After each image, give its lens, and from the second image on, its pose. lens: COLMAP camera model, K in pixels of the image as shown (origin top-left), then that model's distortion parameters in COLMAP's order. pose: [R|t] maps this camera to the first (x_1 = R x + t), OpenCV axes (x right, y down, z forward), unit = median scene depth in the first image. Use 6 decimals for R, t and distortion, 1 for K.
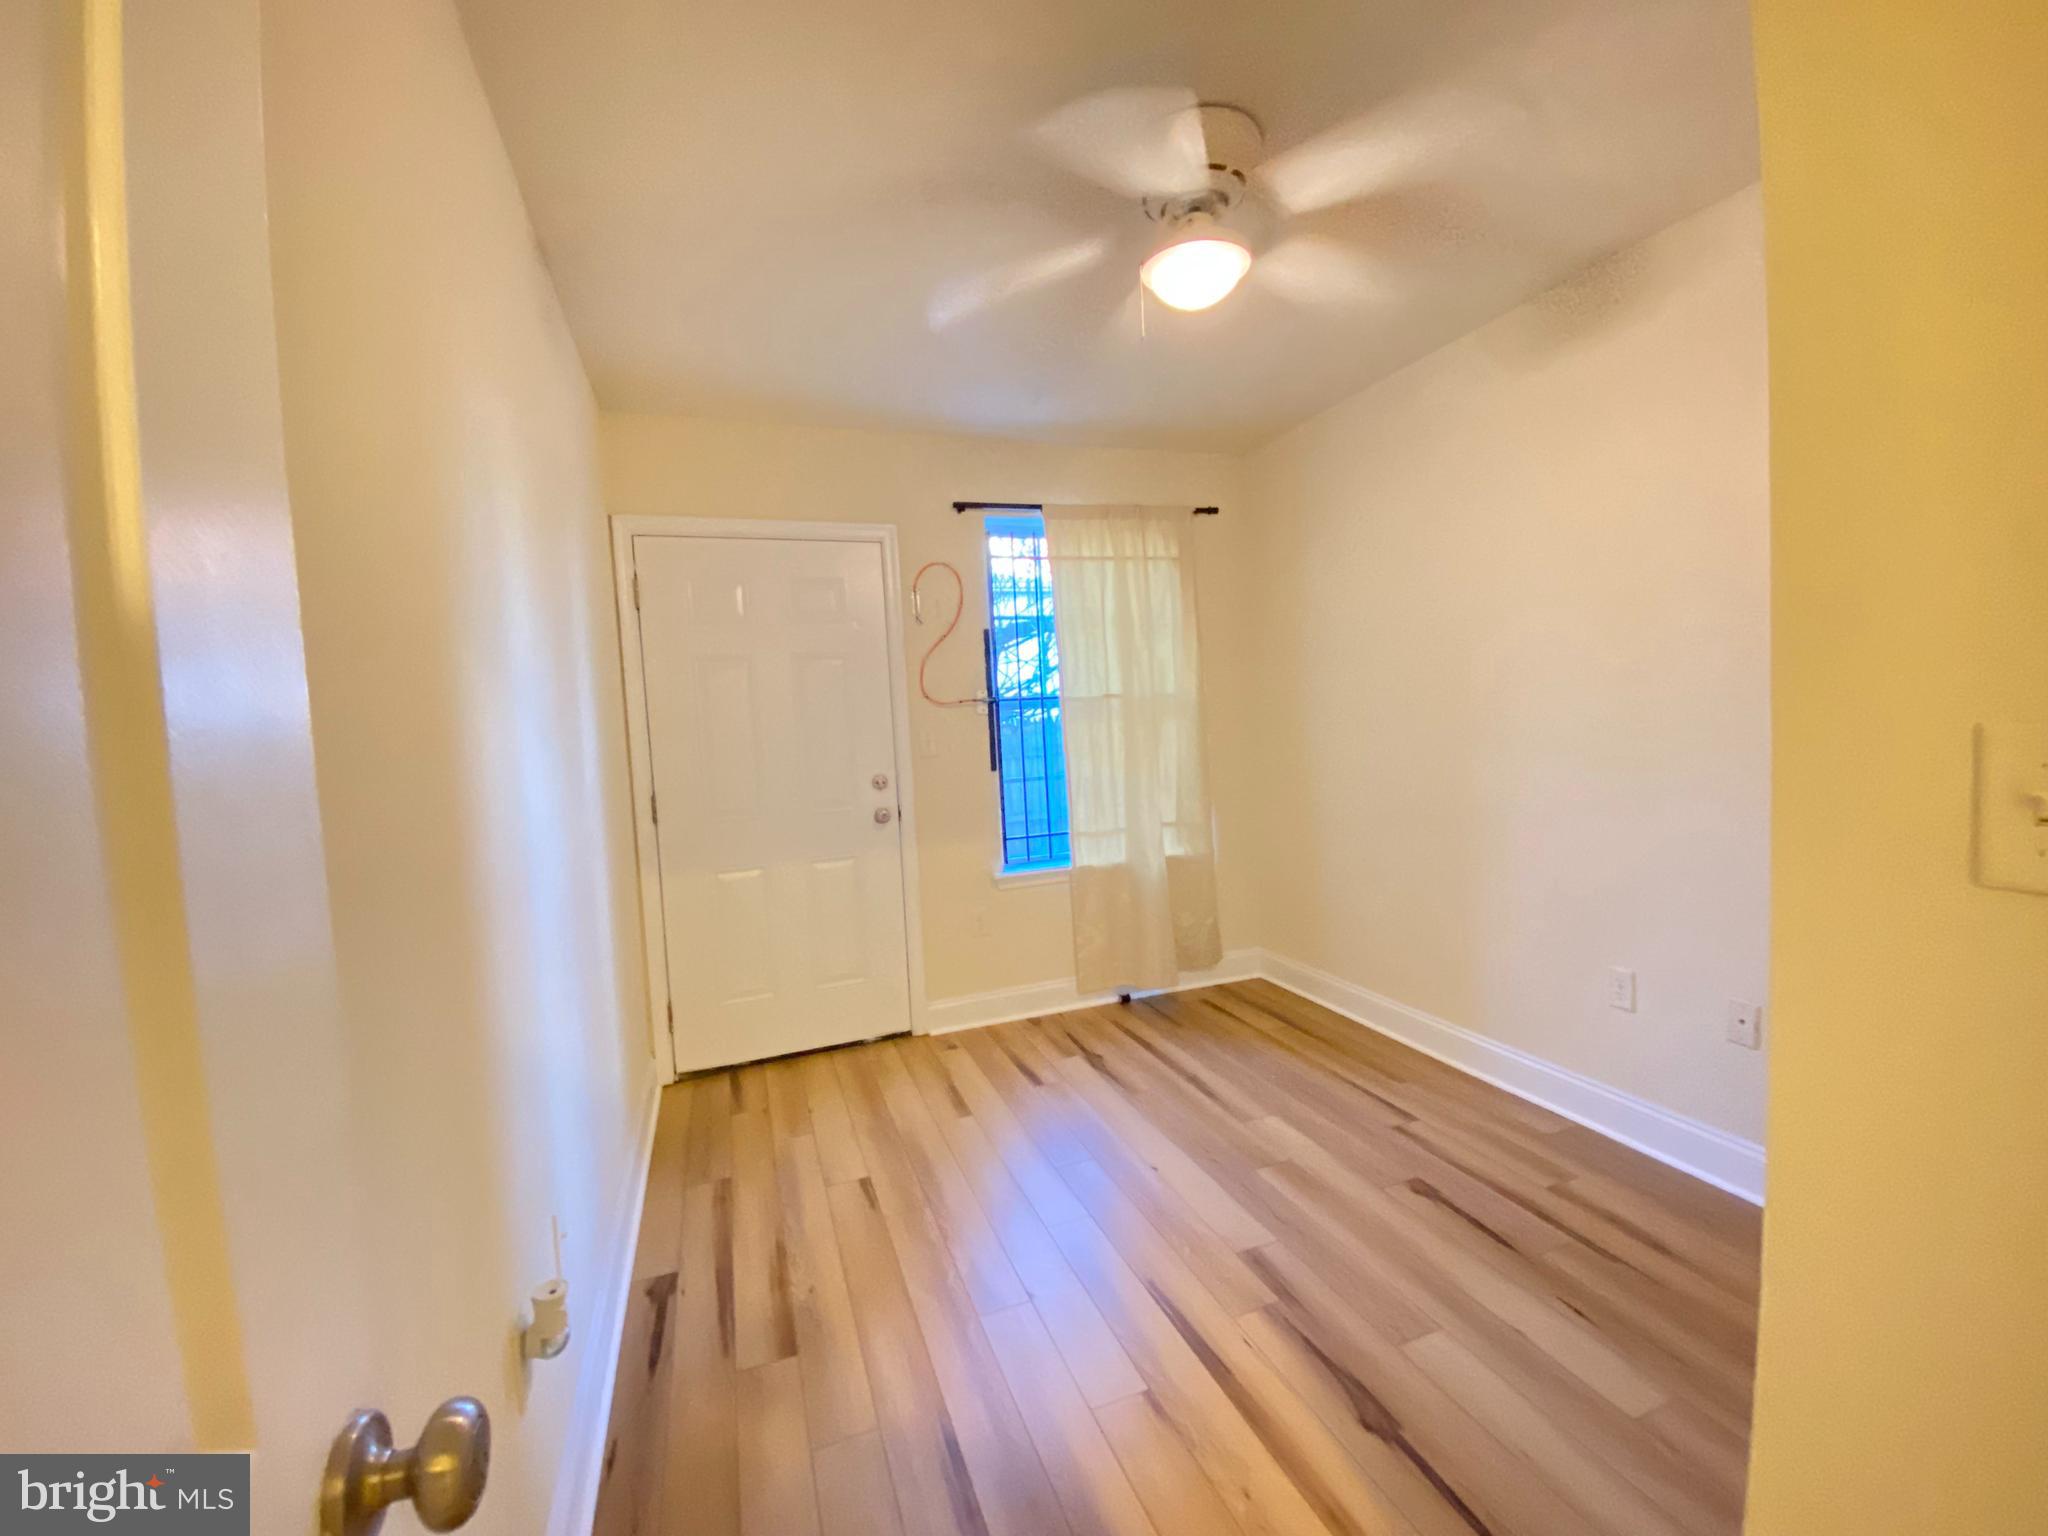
lens RADIAL K [[837.2, 0, 1024.0], [0, 837.2, 768.0], [0, 0, 1]] dist [0.000234, -0.009760]
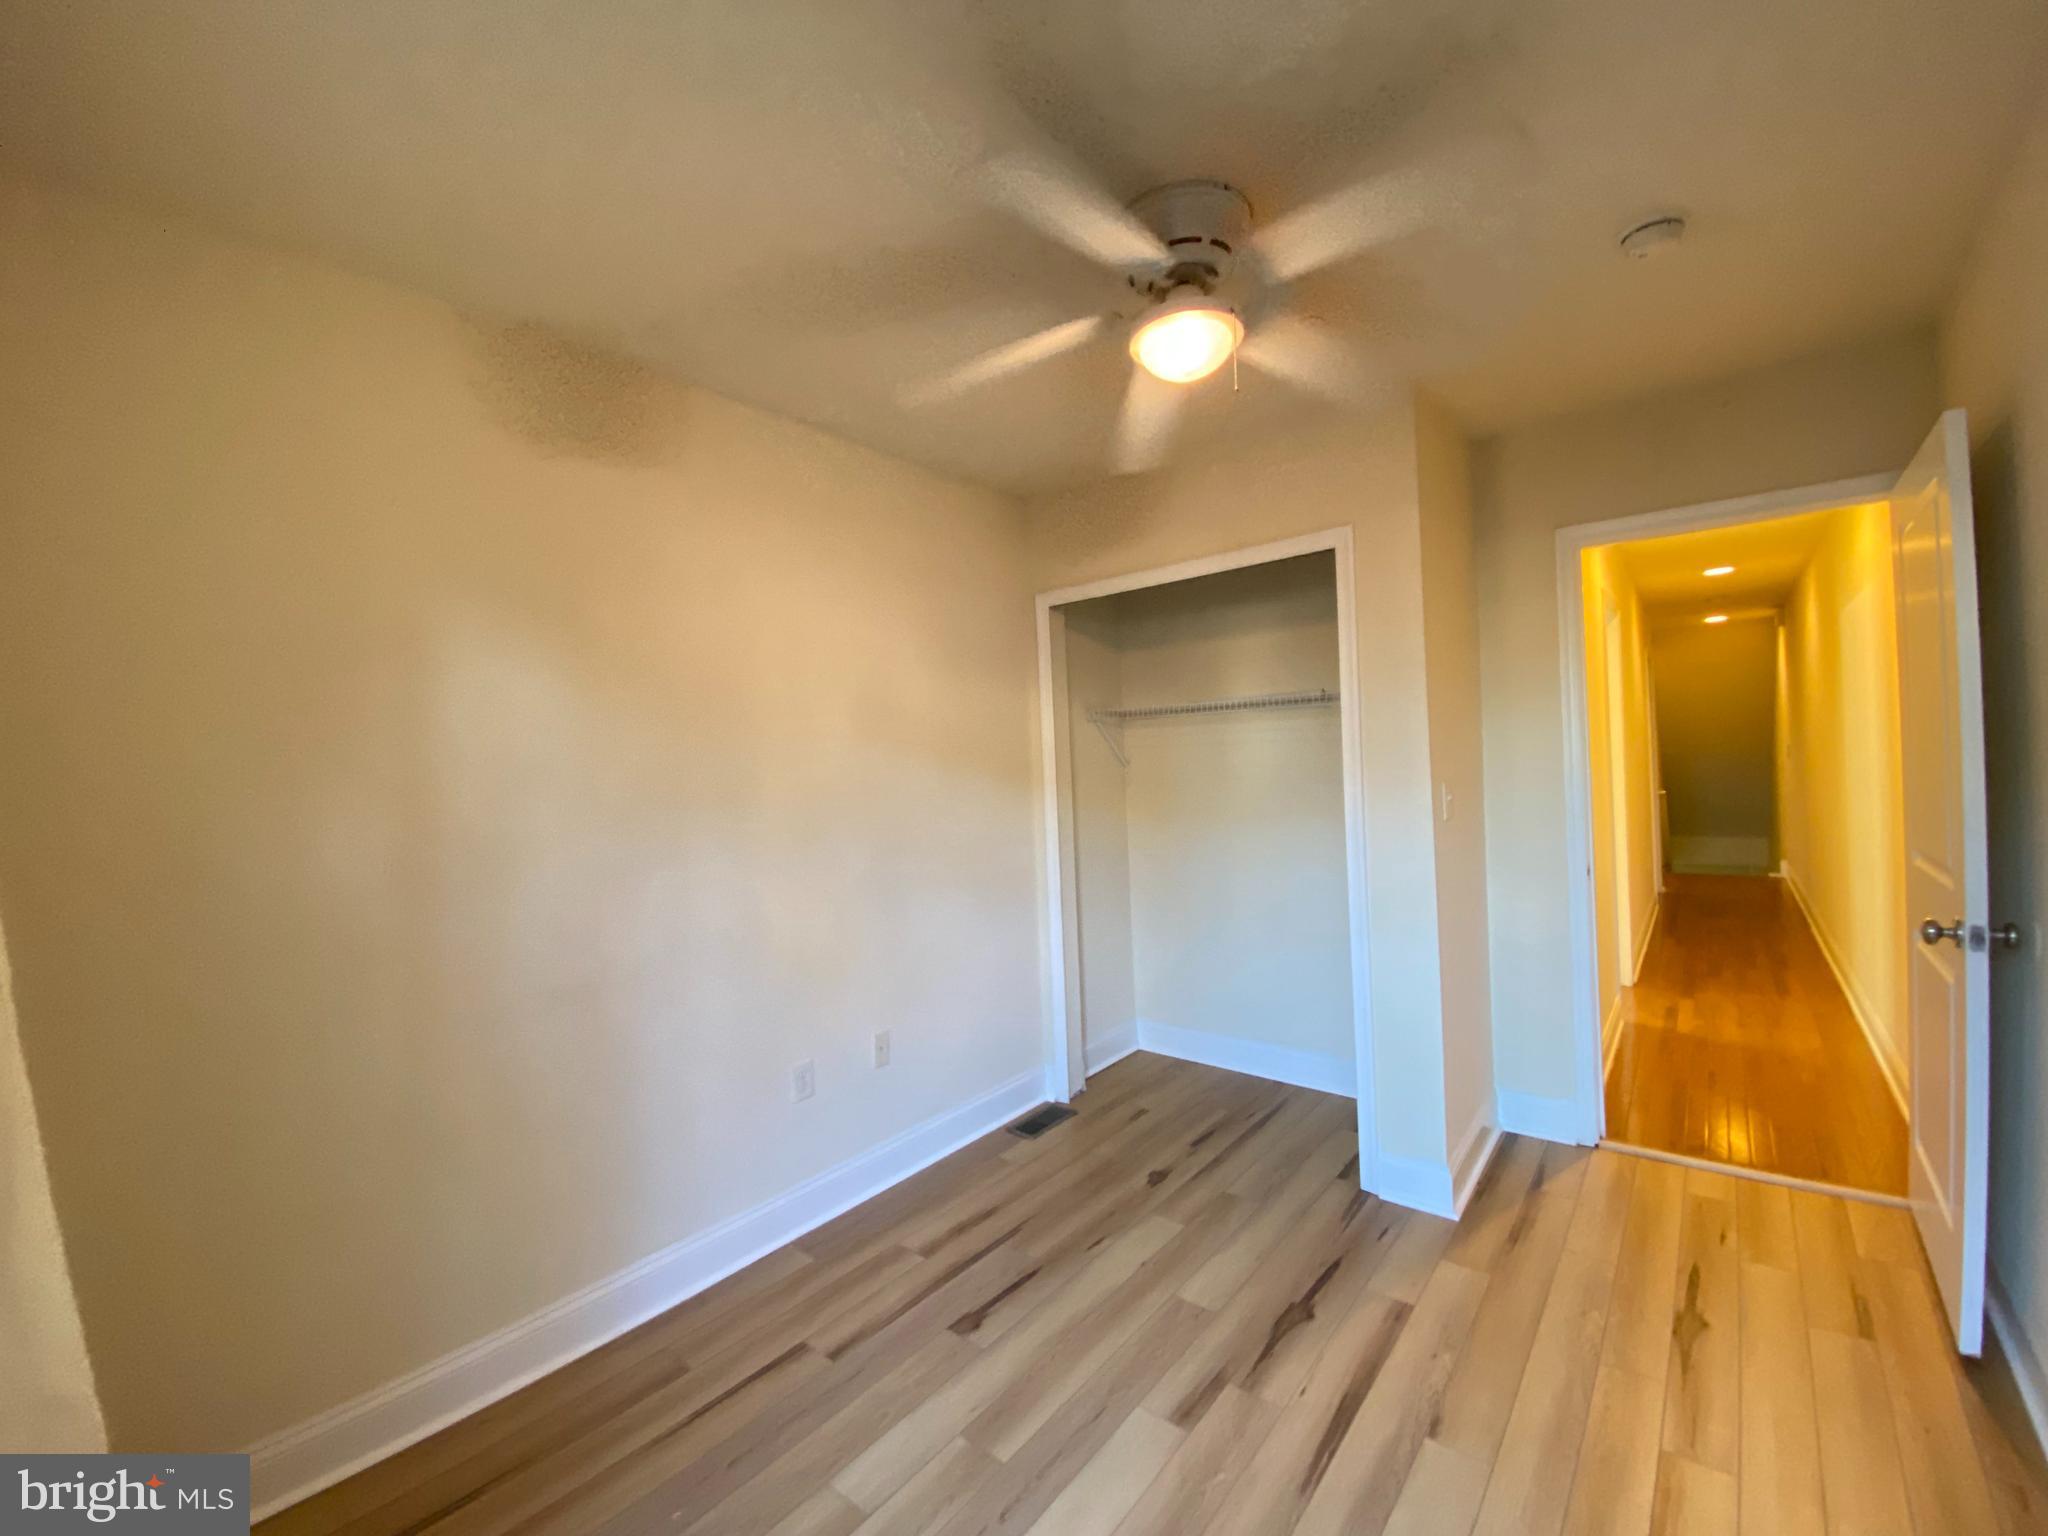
lens RADIAL K [[837.2, 0, 1024.0], [0, 837.2, 768.0], [0, 0, 1]] dist [0.000234, -0.009760]
pose [[-0.505570, 0.064946, 0.860338, -0.420732], [0.121956, 0.992530, -0.003259, -0.104168], [-0.854123, 0.103276, -0.509714, 1.459943]]
